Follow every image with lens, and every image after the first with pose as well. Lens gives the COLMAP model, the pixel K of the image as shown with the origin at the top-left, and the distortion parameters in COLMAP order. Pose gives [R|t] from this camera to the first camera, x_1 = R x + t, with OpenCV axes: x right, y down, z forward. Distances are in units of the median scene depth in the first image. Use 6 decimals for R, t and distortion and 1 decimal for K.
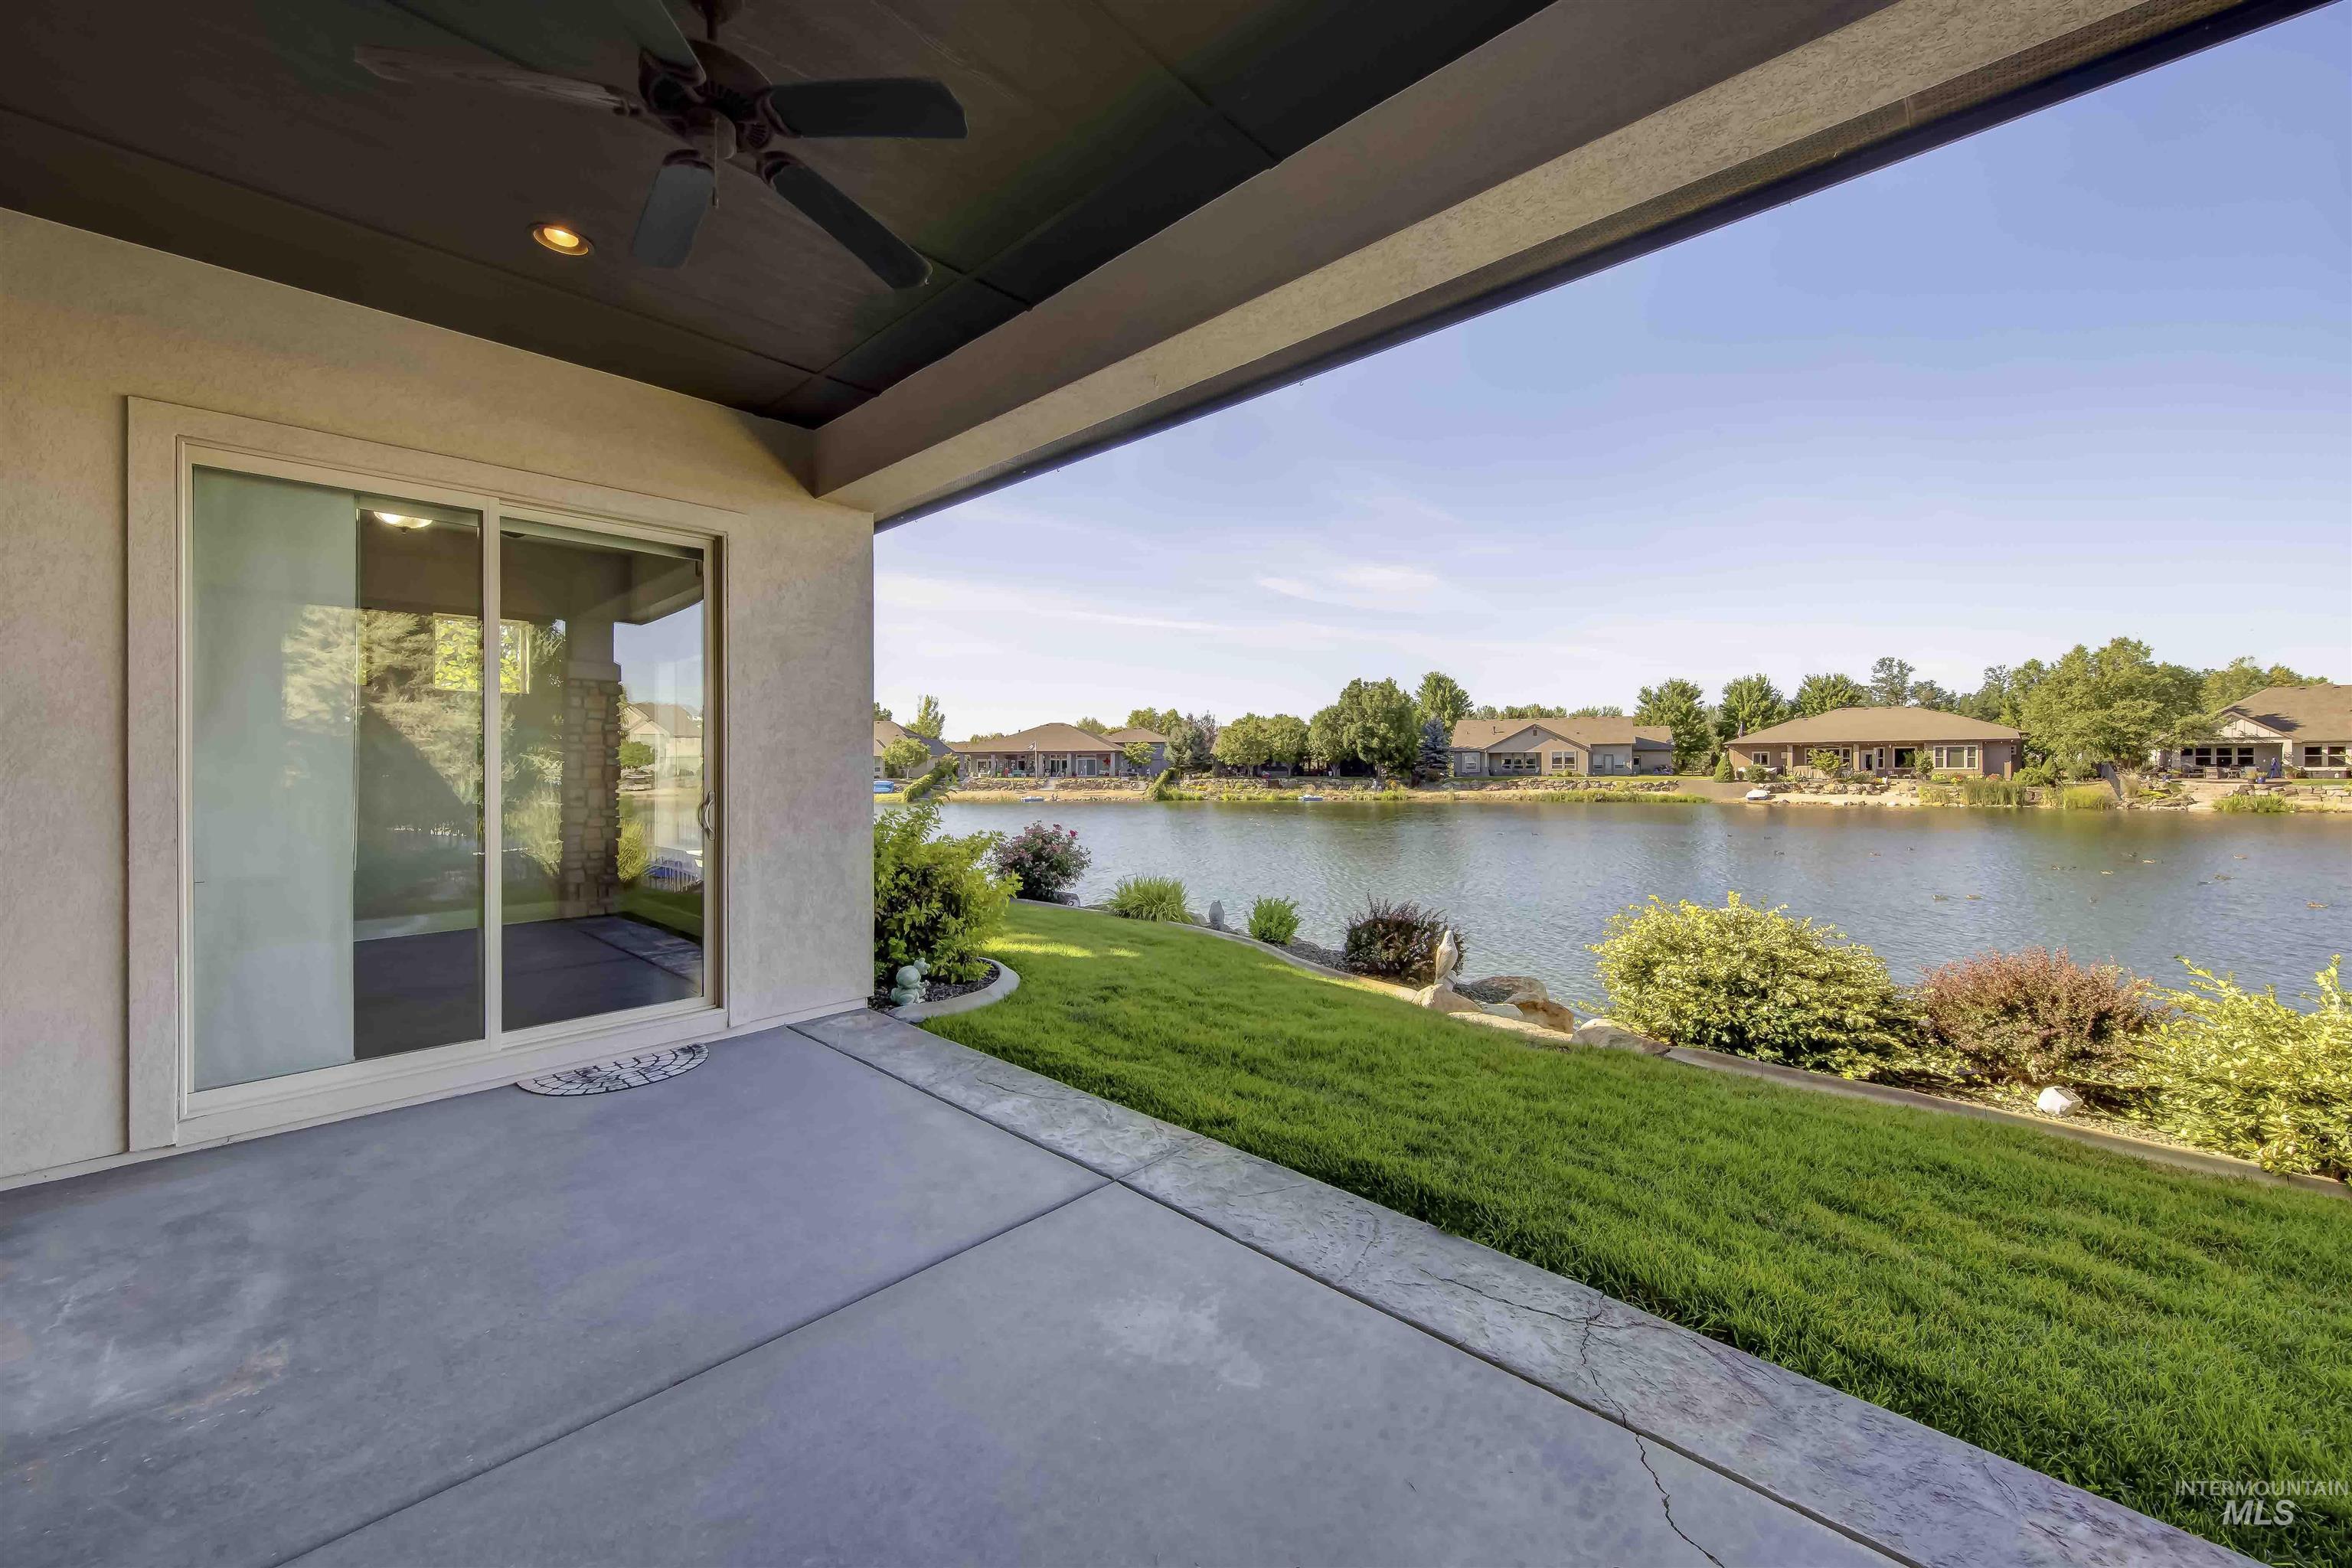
lens RADIAL K [[869.3, 0, 1160.4], [0, 869.3, 772.9], [0, 0, 1]] dist [0.001468, 0.000164]
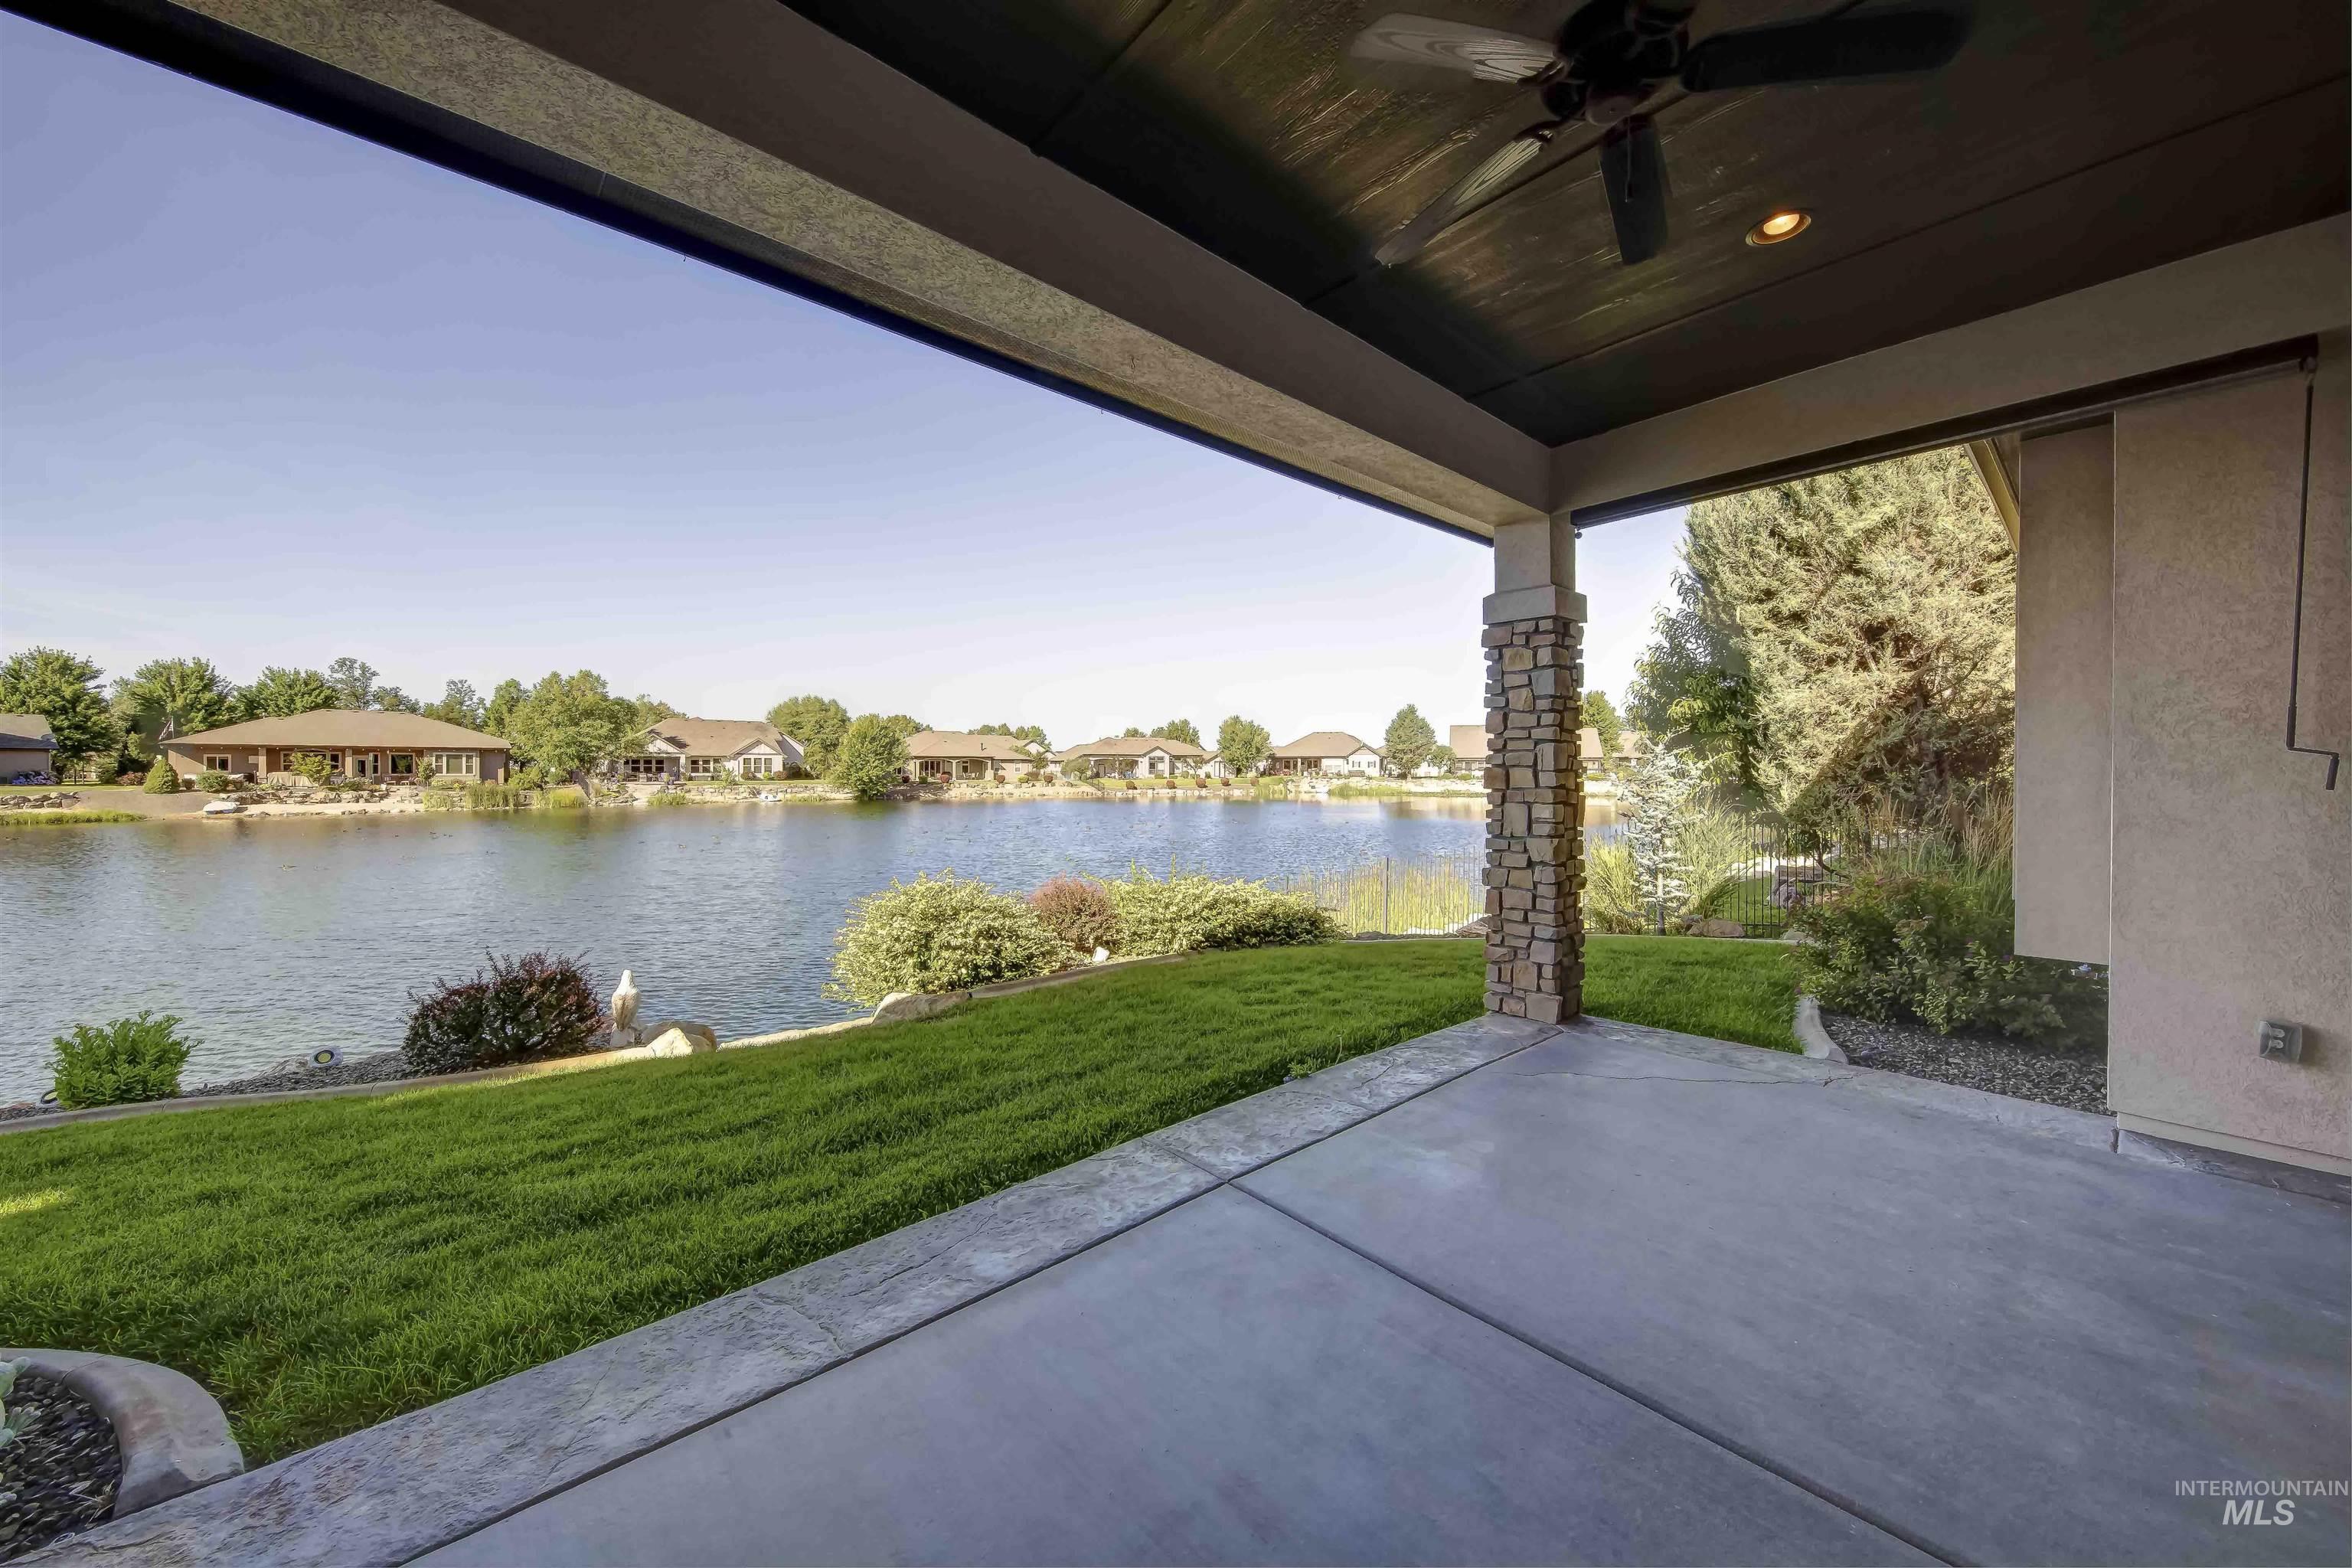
lens RADIAL K [[869.3, 0, 1160.4], [0, 869.3, 772.9], [0, 0, 1]] dist [0.001468, 0.000164]
pose [[0.074102, -0.000120, 0.997251, -0.085048], [0.007562, 0.999971, -0.000441, -0.000326], [-0.997222, 0.007573, 0.074101, 0.080167]]
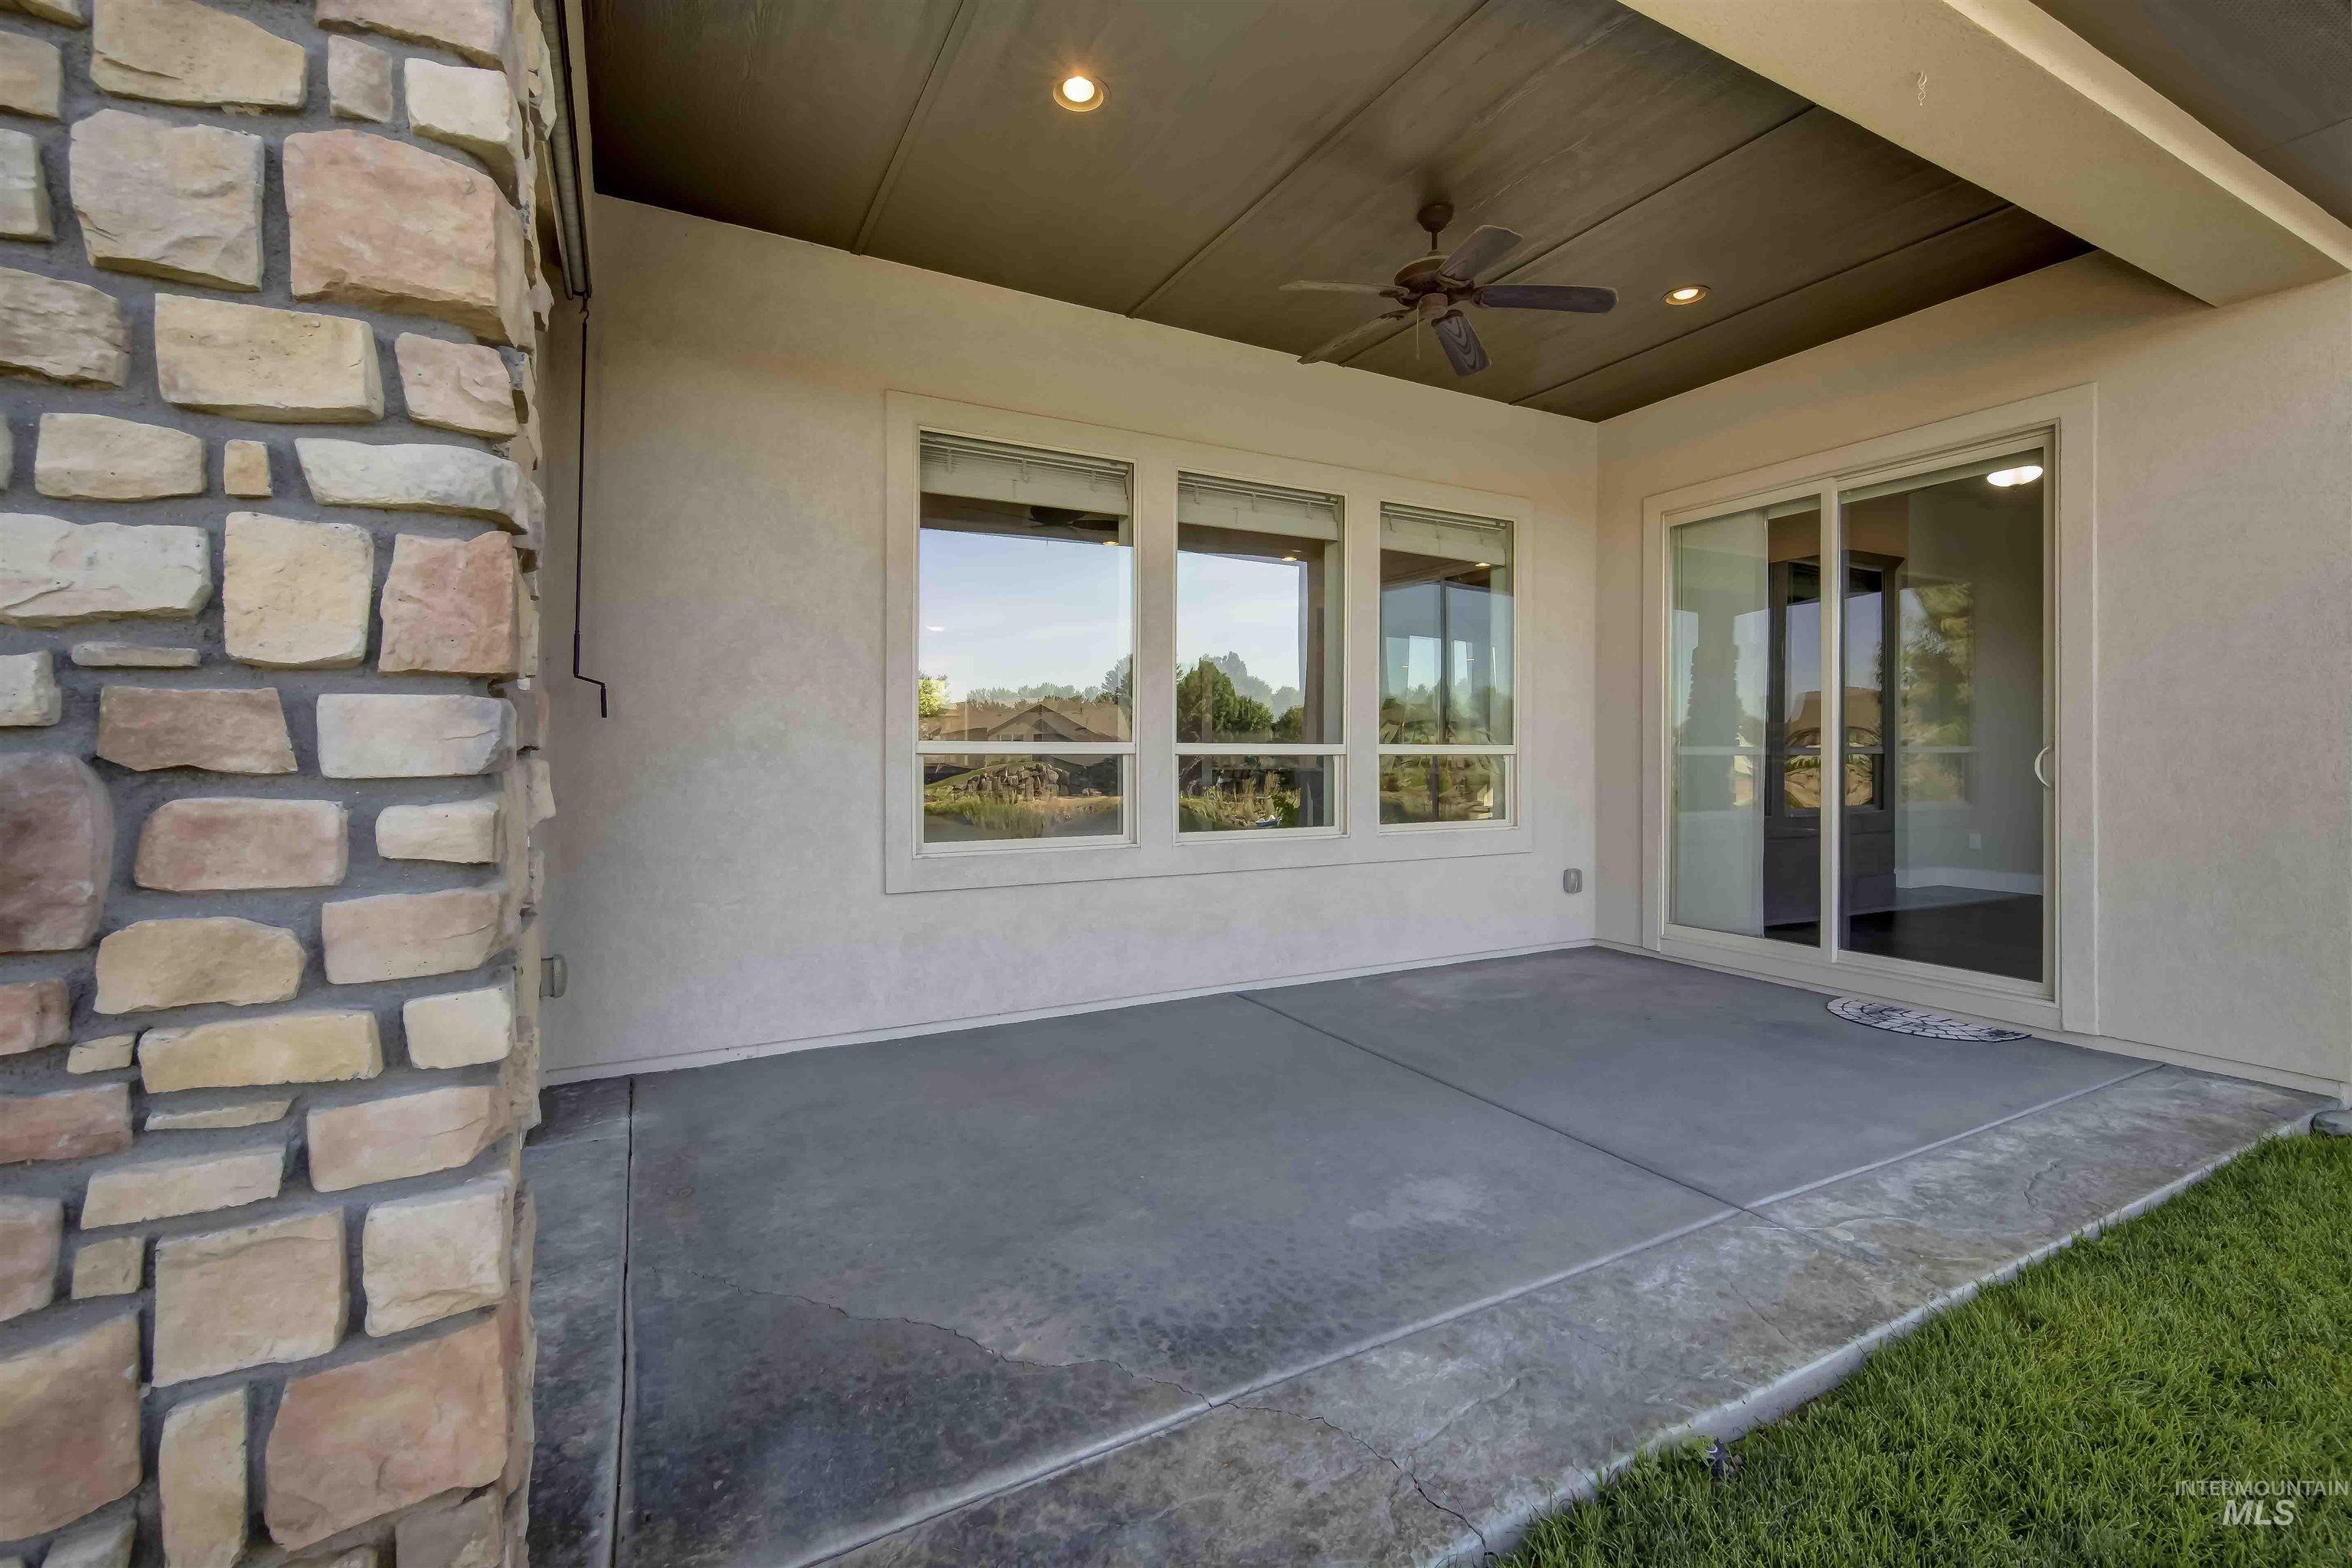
lens RADIAL K [[1075.5, 0, 1279.6], [0, 1075.5, 753.1], [0, 0, 1]] dist [-0.001378, -0.000129]
pose [[-0.258005, 0.000502, -0.966143, 0.080107], [-0.003282, 0.999994, 0.001396, 0.004563], [0.966138, 0.003531, -0.258002, 0.067995]]
